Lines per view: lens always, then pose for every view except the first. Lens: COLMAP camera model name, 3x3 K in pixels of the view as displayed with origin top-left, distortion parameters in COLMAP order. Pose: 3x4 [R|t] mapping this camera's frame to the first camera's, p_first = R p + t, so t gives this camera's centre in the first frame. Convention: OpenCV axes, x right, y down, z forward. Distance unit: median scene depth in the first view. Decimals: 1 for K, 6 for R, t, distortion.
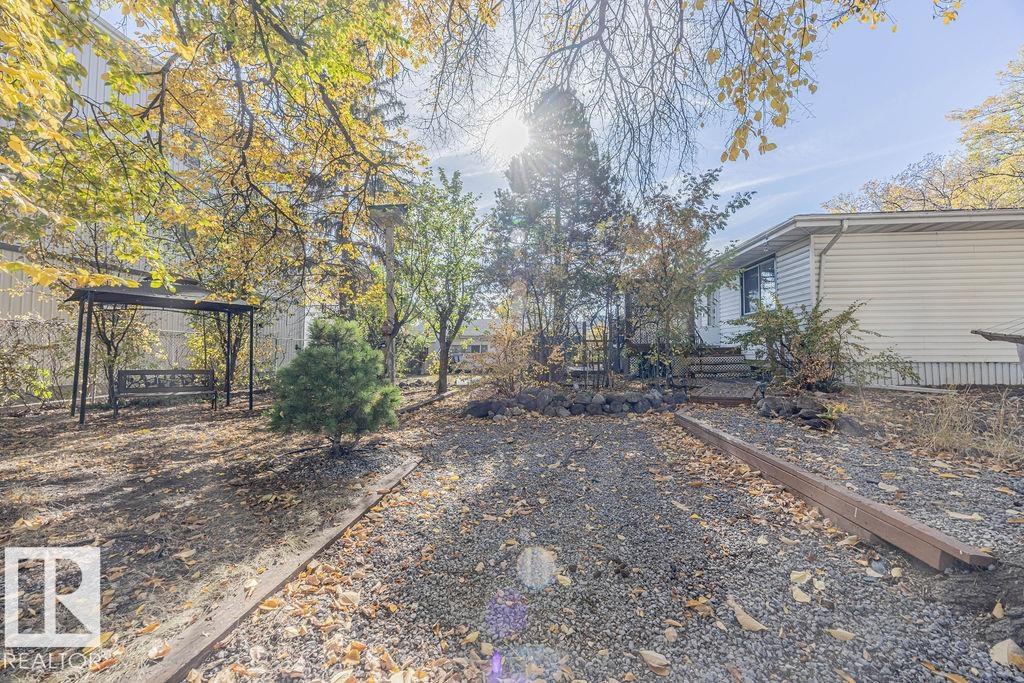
lens RADIAL K [[393.8, 0, 512.9], [0, 393.8, 346.3], [0, 0, 1]] dist [-0.002297, -0.000436]
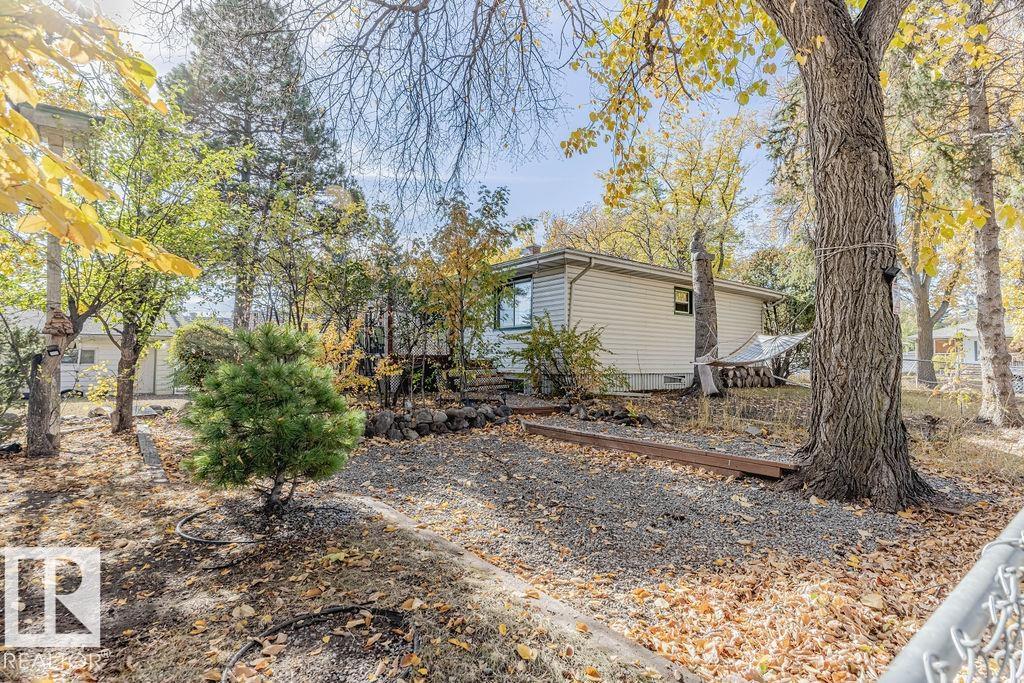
lens RADIAL K [[524.2, 0, 511.5], [0, 524.2, 343.5], [0, 0, 1]] dist [-0.004132, -0.000219]
pose [[0.719219, 0.031023, 0.694091, -0.476545], [-0.017784, 0.999497, -0.026246, -0.008071], [-0.694556, 0.006533, 0.719409, 0.000971]]
